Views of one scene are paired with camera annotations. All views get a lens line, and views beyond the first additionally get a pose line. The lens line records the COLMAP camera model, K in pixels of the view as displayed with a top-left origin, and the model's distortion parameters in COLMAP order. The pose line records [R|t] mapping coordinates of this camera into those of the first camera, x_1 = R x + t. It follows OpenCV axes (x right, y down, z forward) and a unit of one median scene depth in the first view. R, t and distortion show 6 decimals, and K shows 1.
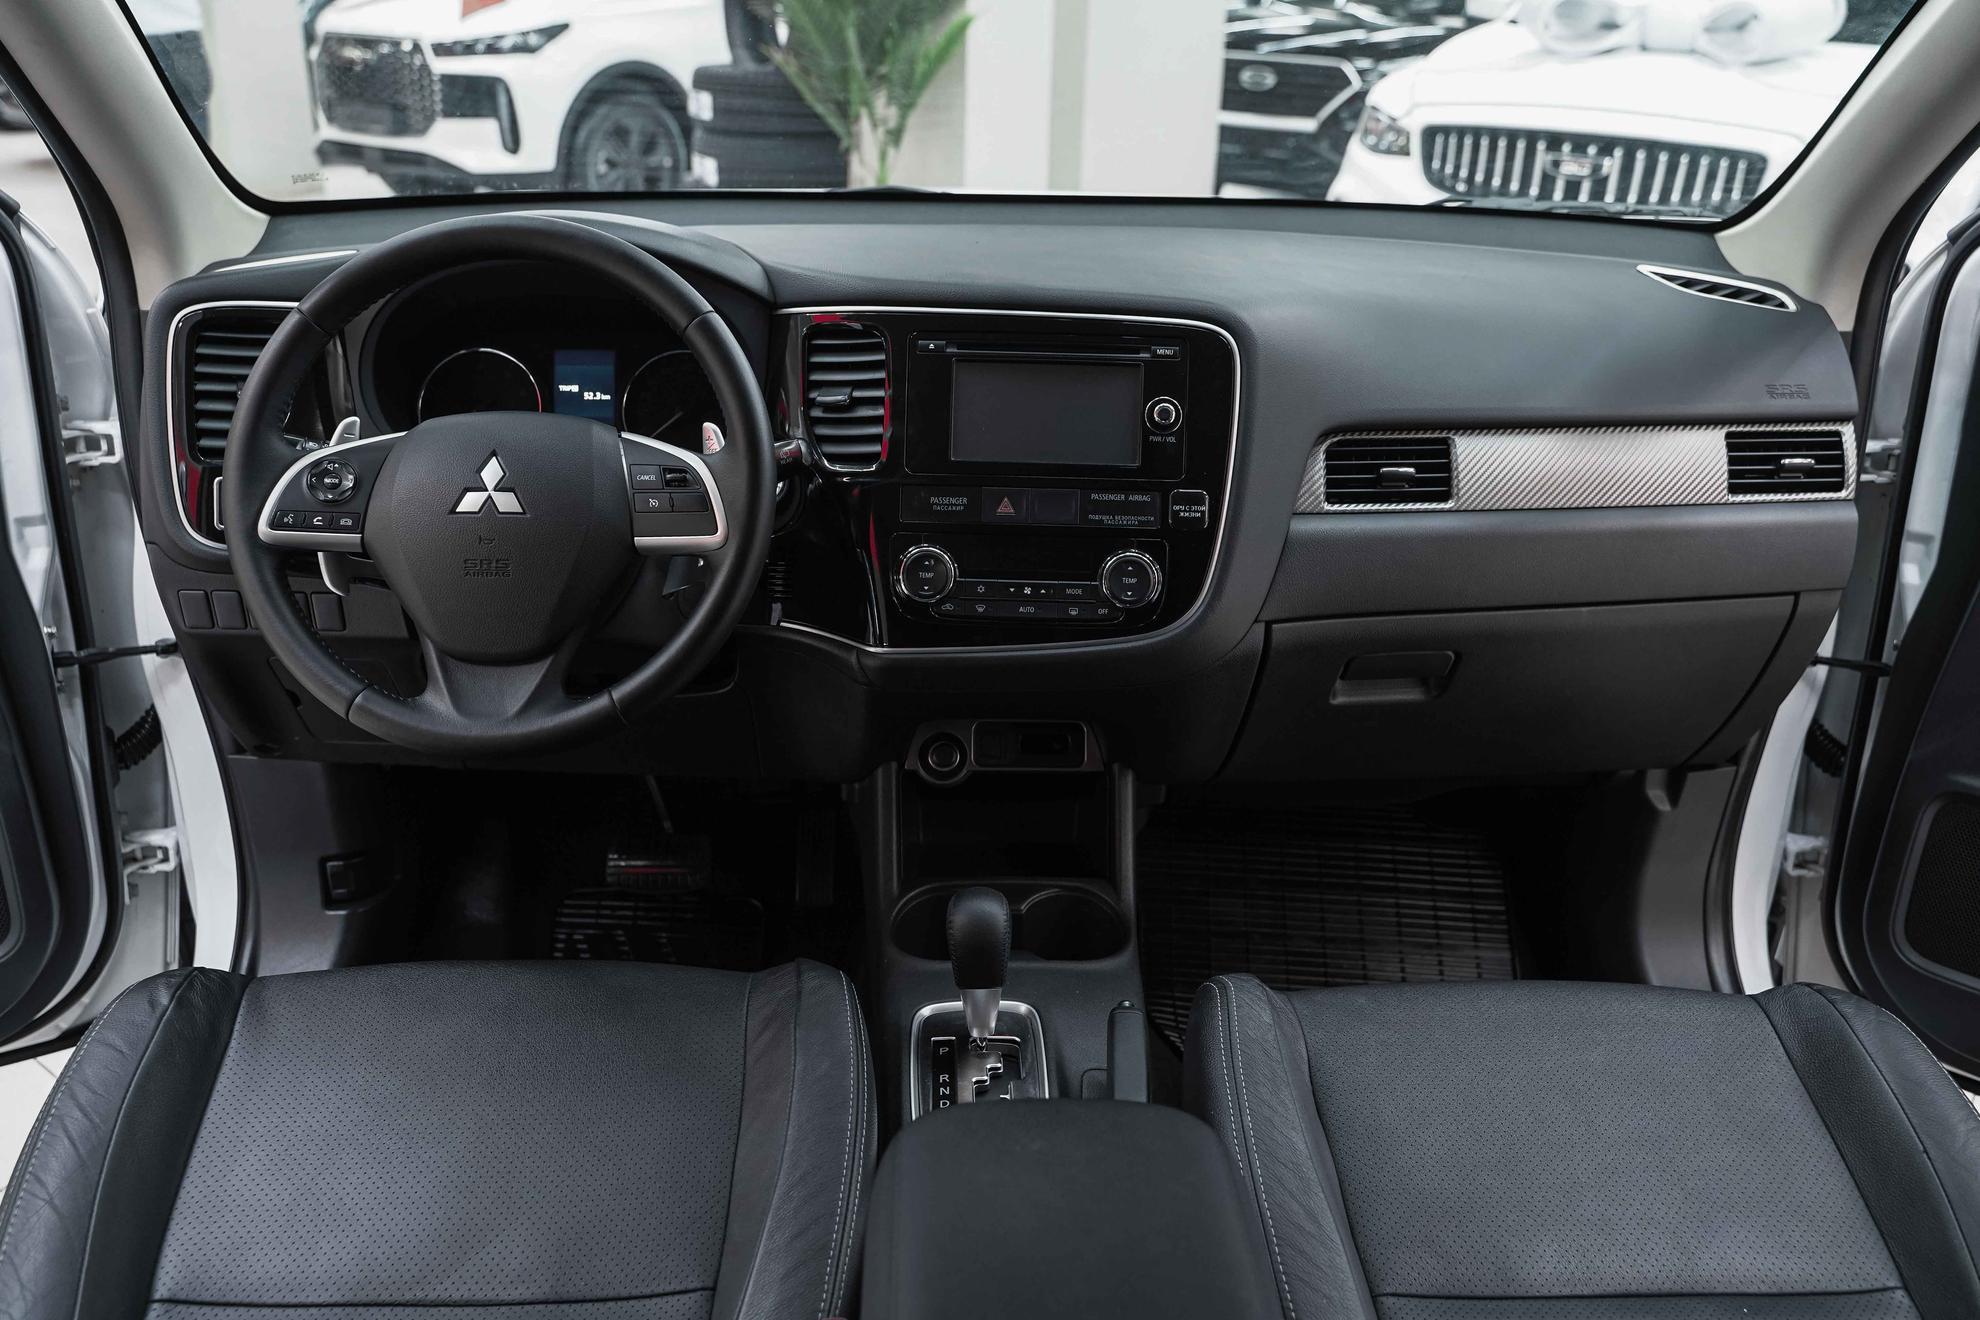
lens RADIAL K [[1632.0, 0, 978.1], [0, 1632.0, 654.8], [0, 0, 1]] dist [-0.004407, 0.000092]
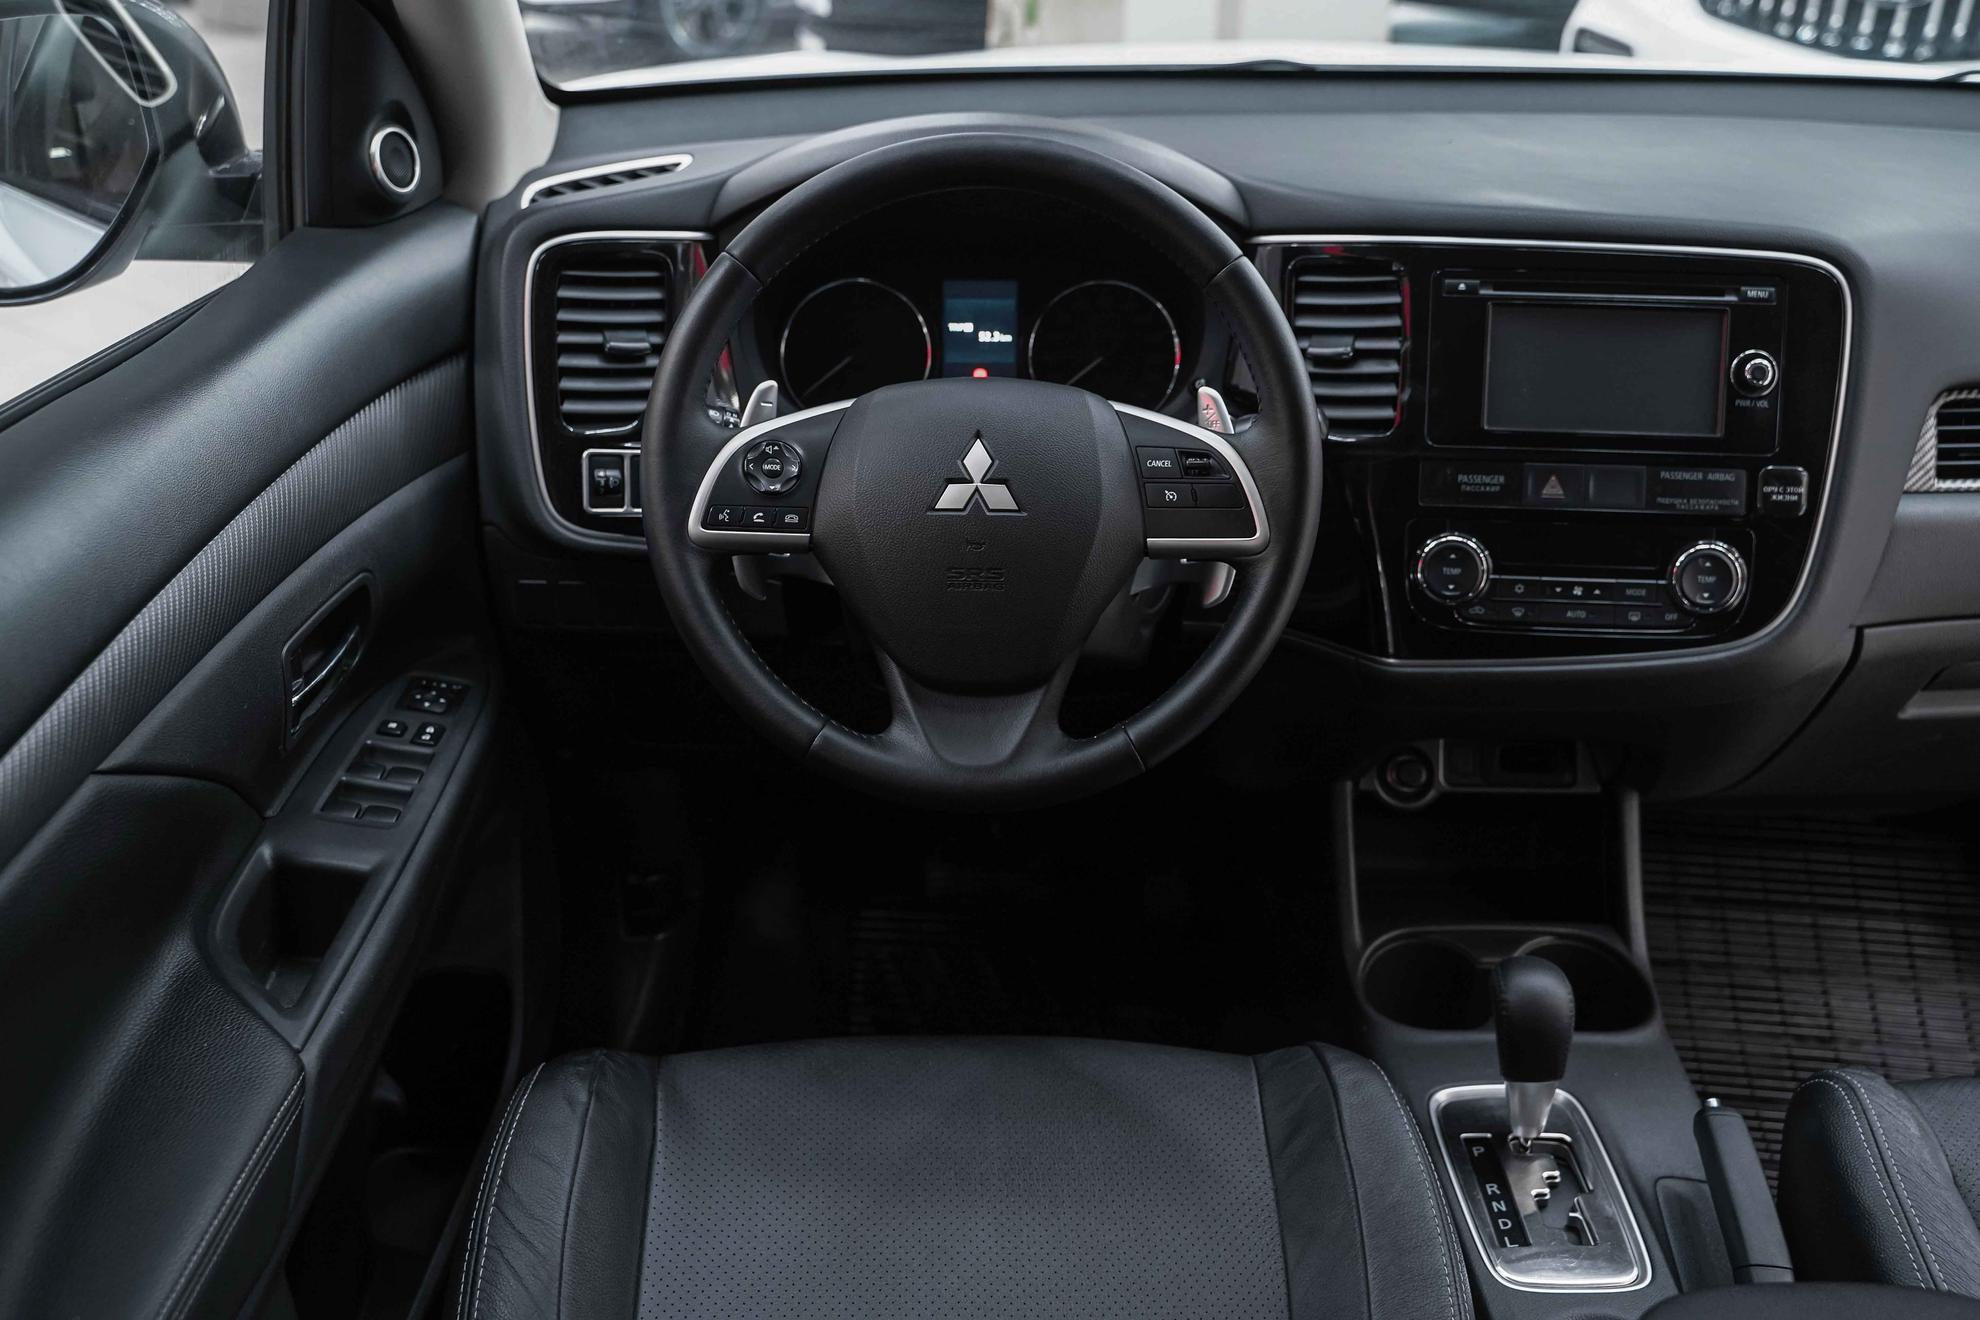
lens RADIAL K [[1845.3, 0, 983.6], [0, 1845.3, 651.9], [0, 0, 1]] dist [0.003636, -0.001445]
pose [[0.999518, 0.004565, -0.030701, -0.236133], [-0.002687, 0.998138, 0.060938, -0.063987], [0.030922, -0.060826, 0.997669, 0.071641]]
